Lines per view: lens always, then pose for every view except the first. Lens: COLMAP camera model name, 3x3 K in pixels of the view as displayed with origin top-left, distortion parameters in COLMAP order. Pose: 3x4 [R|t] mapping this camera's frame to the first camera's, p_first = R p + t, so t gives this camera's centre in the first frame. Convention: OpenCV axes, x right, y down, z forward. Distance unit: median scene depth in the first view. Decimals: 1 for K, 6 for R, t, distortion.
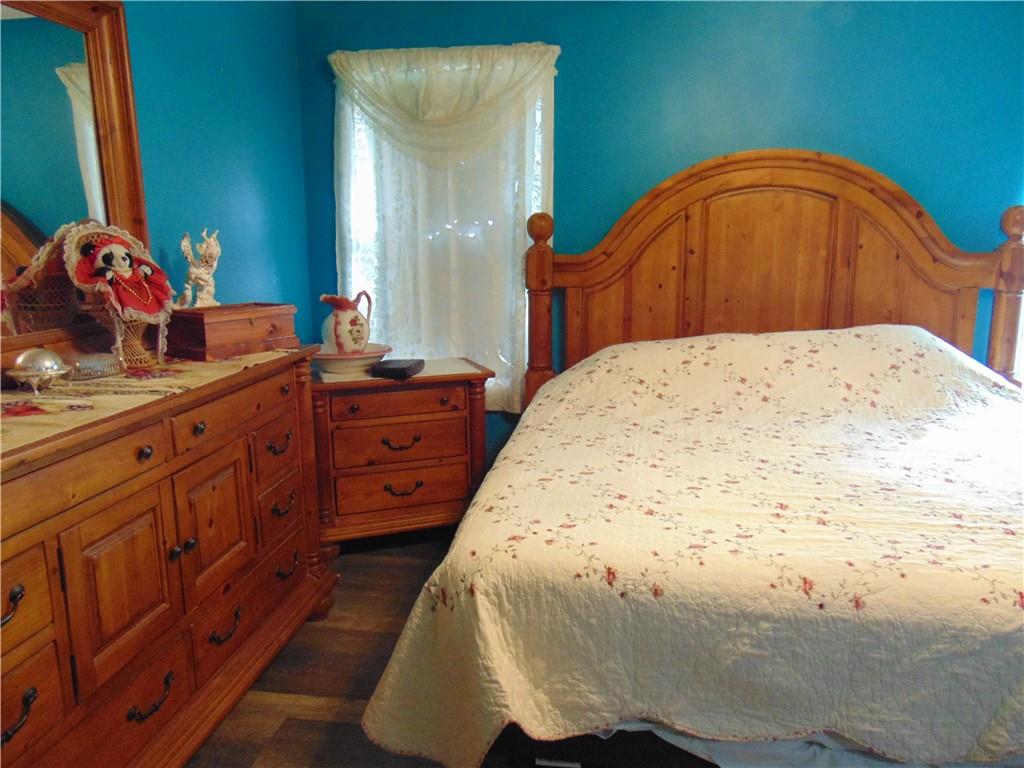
lens RADIAL K [[771.2, 0, 510.8], [0, 771.2, 386.0], [0, 0, 1]] dist [-0.035577, 0.078697]
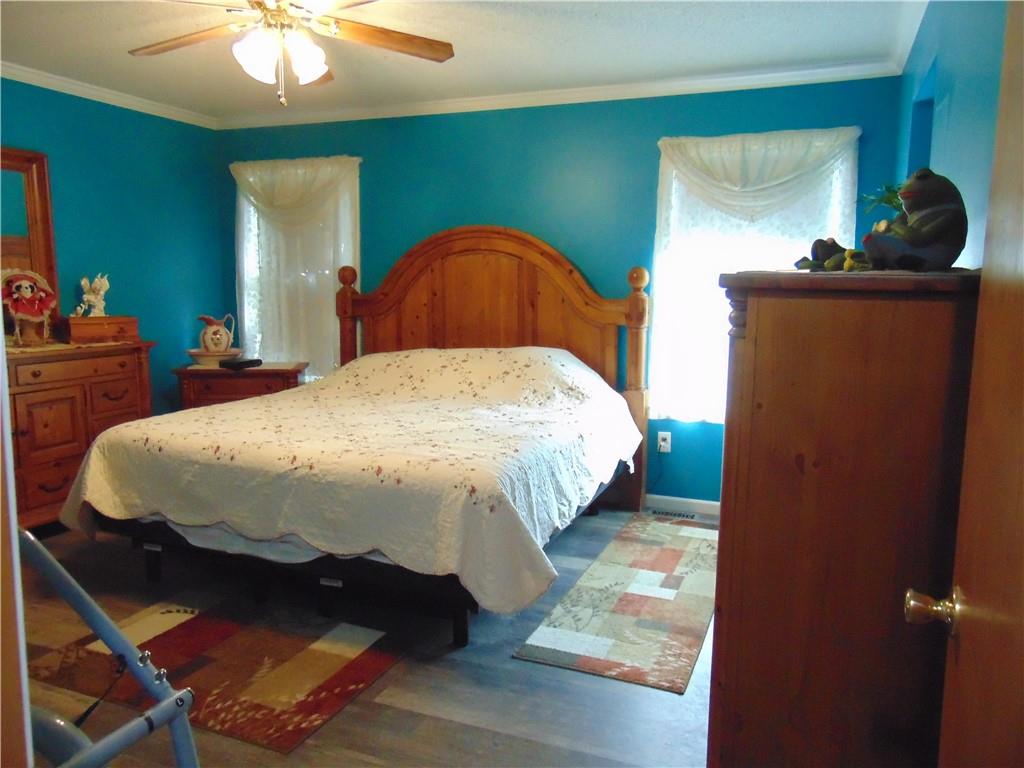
lens RADIAL K [[771.2, 0, 510.8], [0, 771.2, 386.0], [0, 0, 1]] dist [-0.035577, 0.078697]
pose [[0.973013, 0.050846, -0.225078, 0.925974], [-0.063435, 0.996780, -0.049052, 0.080159], [0.221859, 0.062006, 0.973105, -0.491001]]
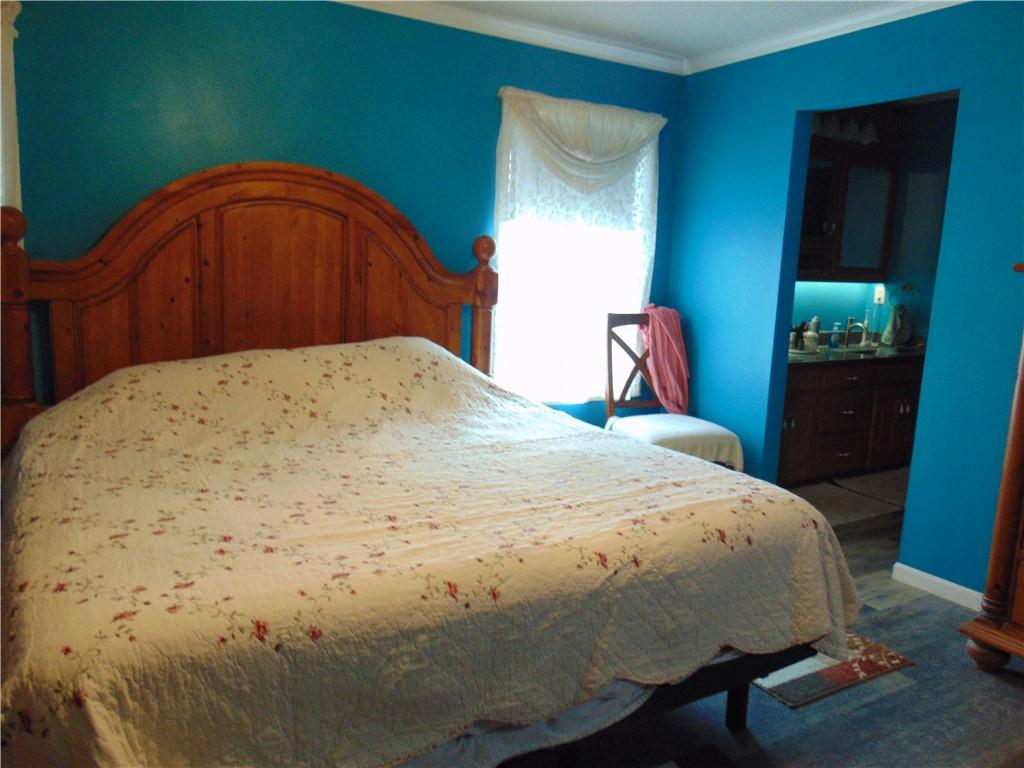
lens RADIAL K [[771.2, 0, 510.8], [0, 771.2, 386.0], [0, 0, 1]] dist [-0.035577, 0.078697]
pose [[0.762263, -0.062774, 0.644216, -0.118276], [0.074734, 0.997165, 0.008739, -0.009903], [-0.642939, 0.041484, 0.764794, 0.081532]]
